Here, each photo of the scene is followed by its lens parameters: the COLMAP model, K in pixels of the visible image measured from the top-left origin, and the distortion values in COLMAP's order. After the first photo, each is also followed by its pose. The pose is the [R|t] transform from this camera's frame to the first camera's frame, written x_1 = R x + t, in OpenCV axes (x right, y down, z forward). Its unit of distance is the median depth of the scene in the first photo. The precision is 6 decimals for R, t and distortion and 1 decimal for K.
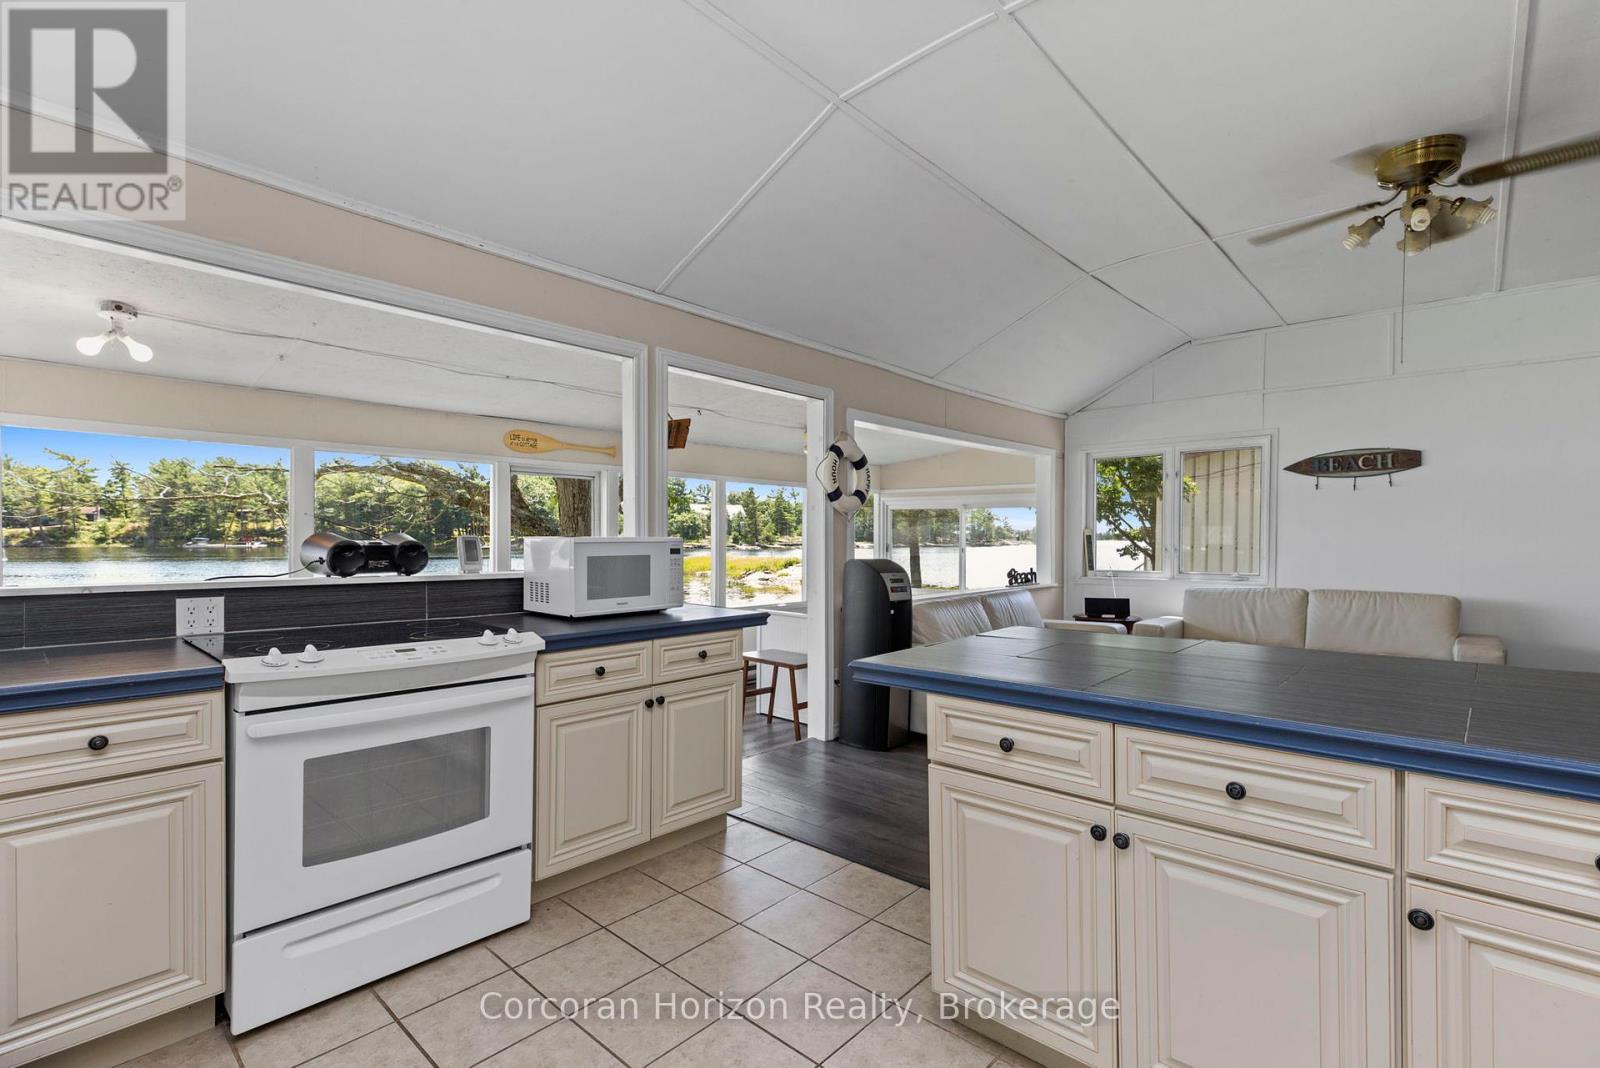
lens RADIAL K [[739.8, 0, 815.2], [0, 739.8, 547.0], [0, 0, 1]] dist [0.001771, 0.000775]
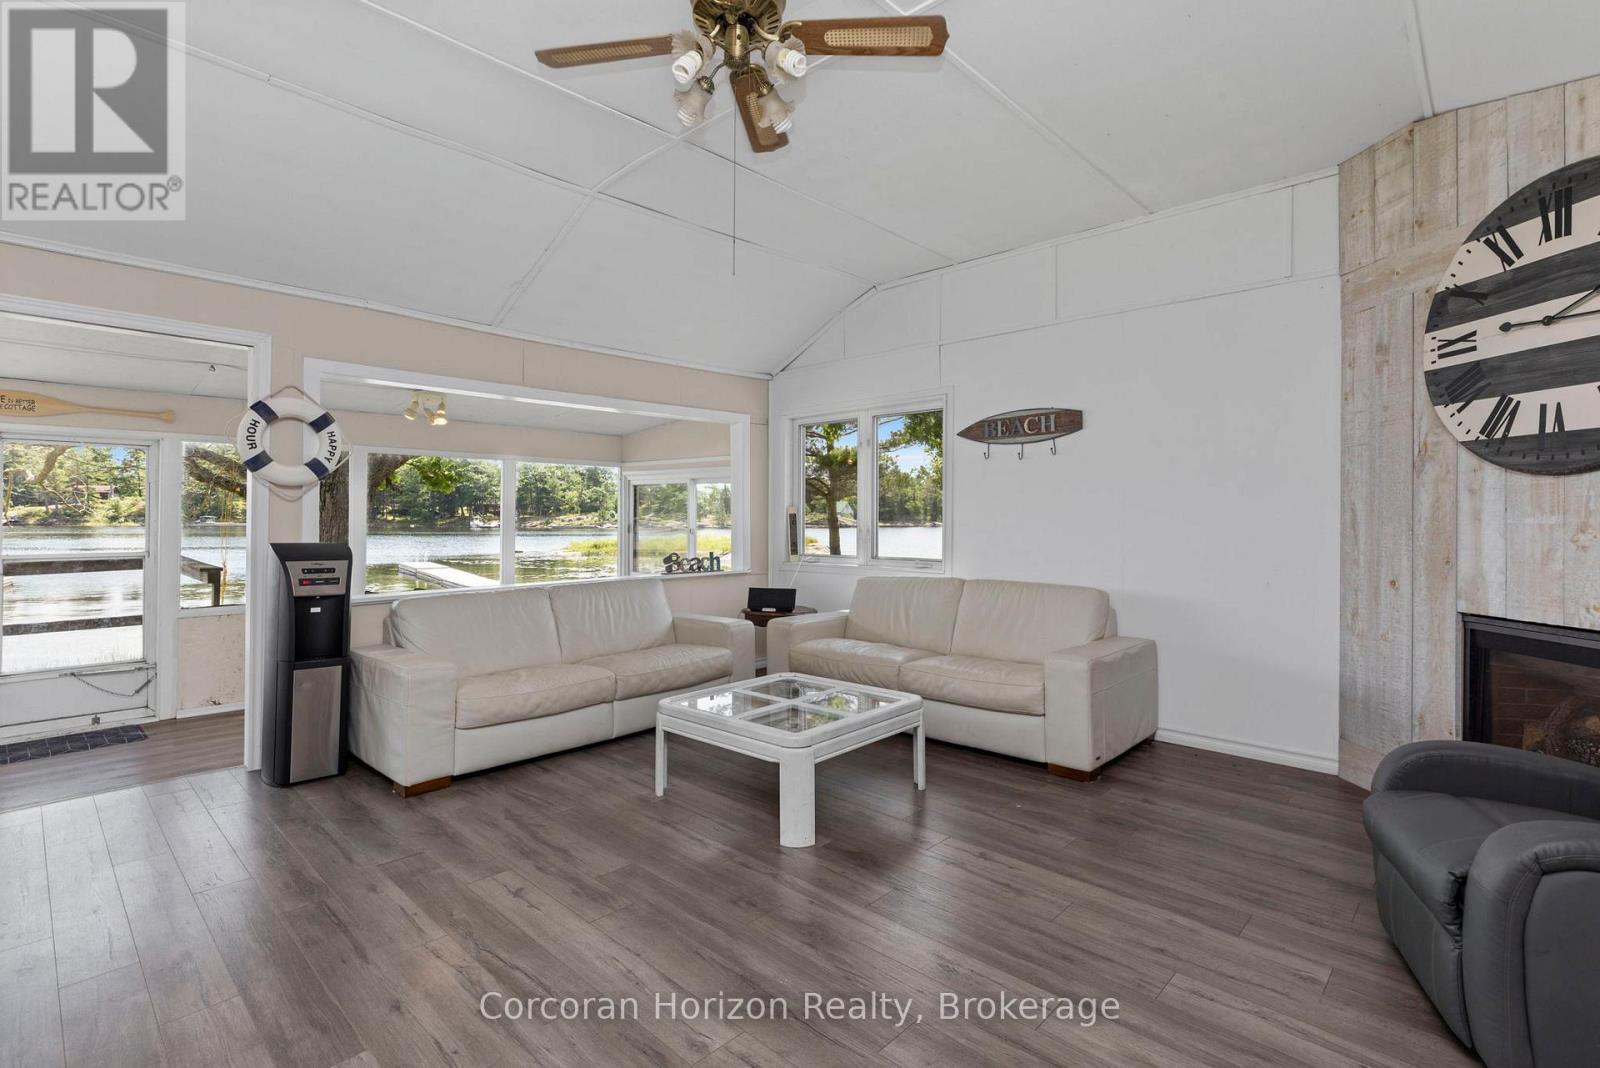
lens RADIAL K [[747.1, 0, 802.7], [0, 747.1, 513.8], [0, 0, 1]] dist [0.001430, 0.000403]
pose [[0.999436, 0.000574, -0.033579, 0.506975], [-0.001113, 0.999871, -0.016045, -0.002747], [0.033565, 0.016073, 0.999307, 0.162198]]
